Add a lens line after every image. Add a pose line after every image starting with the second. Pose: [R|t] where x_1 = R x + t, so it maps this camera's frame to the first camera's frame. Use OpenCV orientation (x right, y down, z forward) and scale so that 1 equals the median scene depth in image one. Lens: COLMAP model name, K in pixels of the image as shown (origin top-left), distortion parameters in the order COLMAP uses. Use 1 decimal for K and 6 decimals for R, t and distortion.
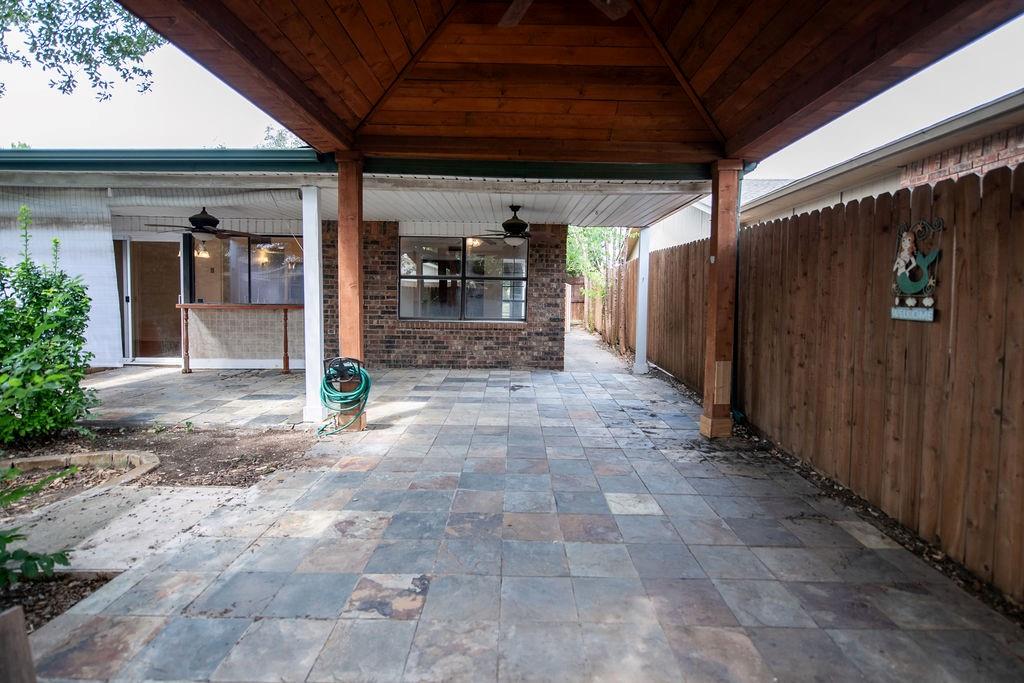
lens RADIAL K [[507.6, 0, 518.4], [0, 507.6, 313.6], [0, 0, 1]] dist [0.000304, -0.000773]
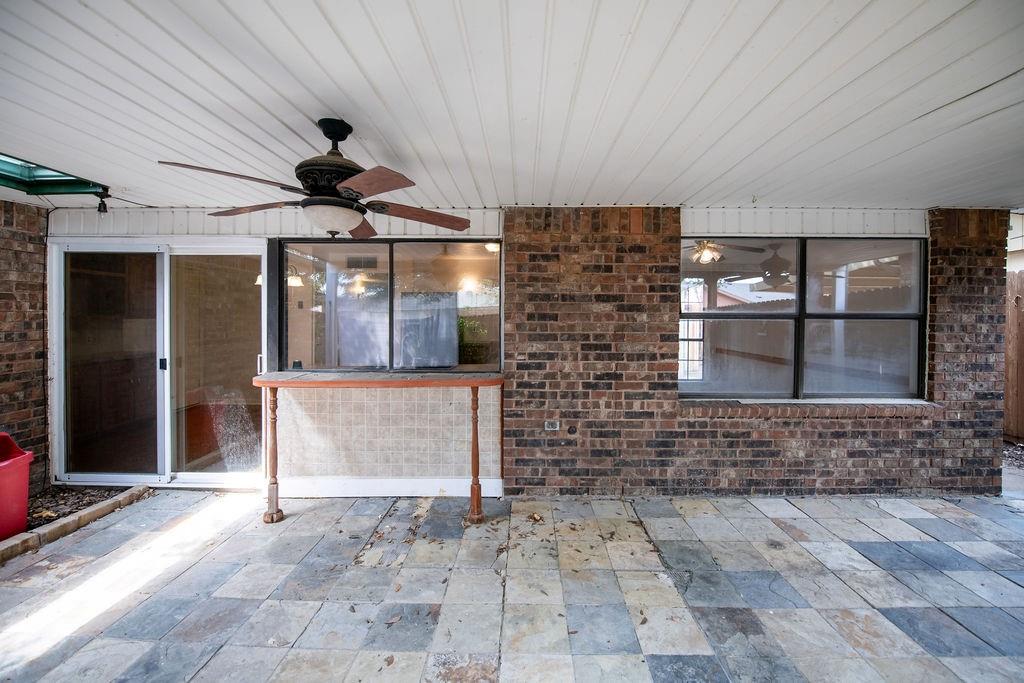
lens RADIAL K [[426.0, 0, 517.9], [0, 426.0, 325.5], [0, 0, 1]] dist [-0.007976, -0.000975]
pose [[0.999544, -0.011980, -0.027730, -0.386561], [0.010989, 0.999305, -0.035612, -0.048831], [0.028137, 0.035291, 0.998981, 0.565784]]
